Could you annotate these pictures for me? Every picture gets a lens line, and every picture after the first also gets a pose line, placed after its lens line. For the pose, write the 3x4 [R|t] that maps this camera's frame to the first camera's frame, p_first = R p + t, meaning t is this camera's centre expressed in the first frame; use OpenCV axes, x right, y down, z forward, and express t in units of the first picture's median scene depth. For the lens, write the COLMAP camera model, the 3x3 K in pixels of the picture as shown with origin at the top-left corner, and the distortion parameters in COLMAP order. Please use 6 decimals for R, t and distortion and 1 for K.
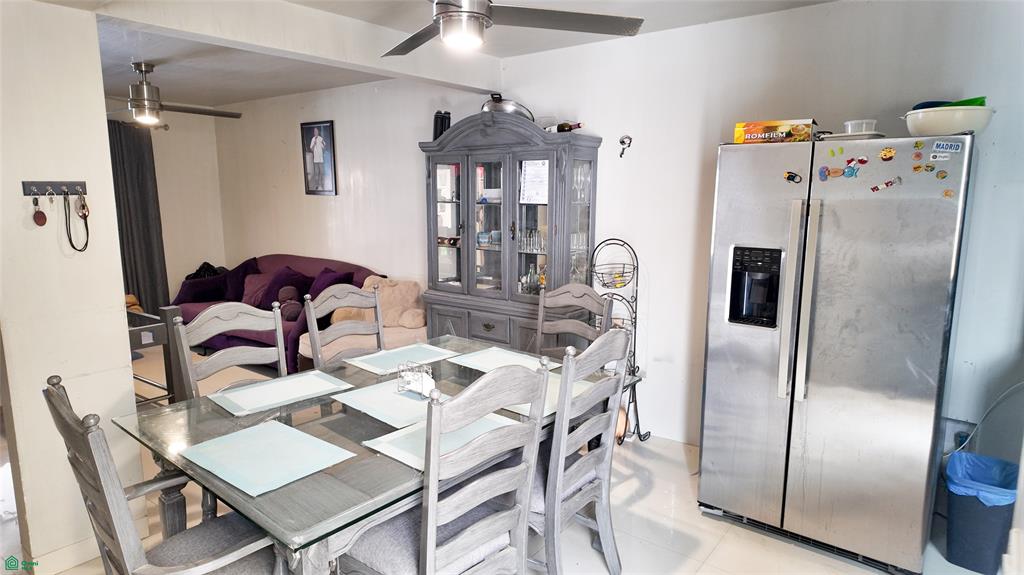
lens RADIAL K [[603.3, 0, 515.6], [0, 603.3, 286.1], [0, 0, 1]] dist [0.049338, -0.037216]
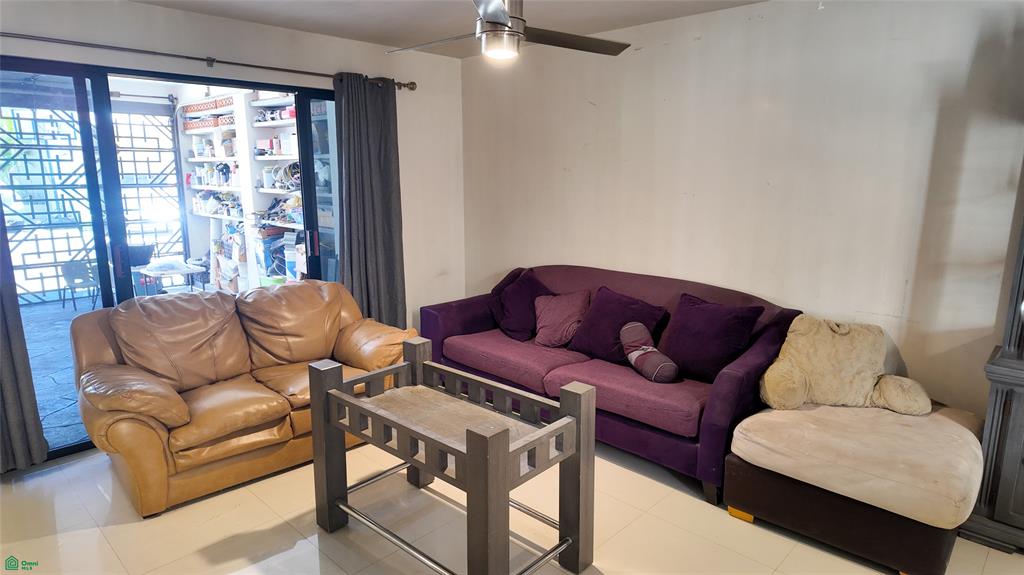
lens RADIAL K [[603.3, 0, 513.8], [0, 603.3, 288.0], [0, 0, 1]] dist [0.049338, -0.037216]
pose [[0.994568, 0.020177, -0.102110, -0.409345], [-0.016970, 0.999338, 0.032178, -0.051664], [0.102691, -0.030271, 0.994253, 0.322268]]
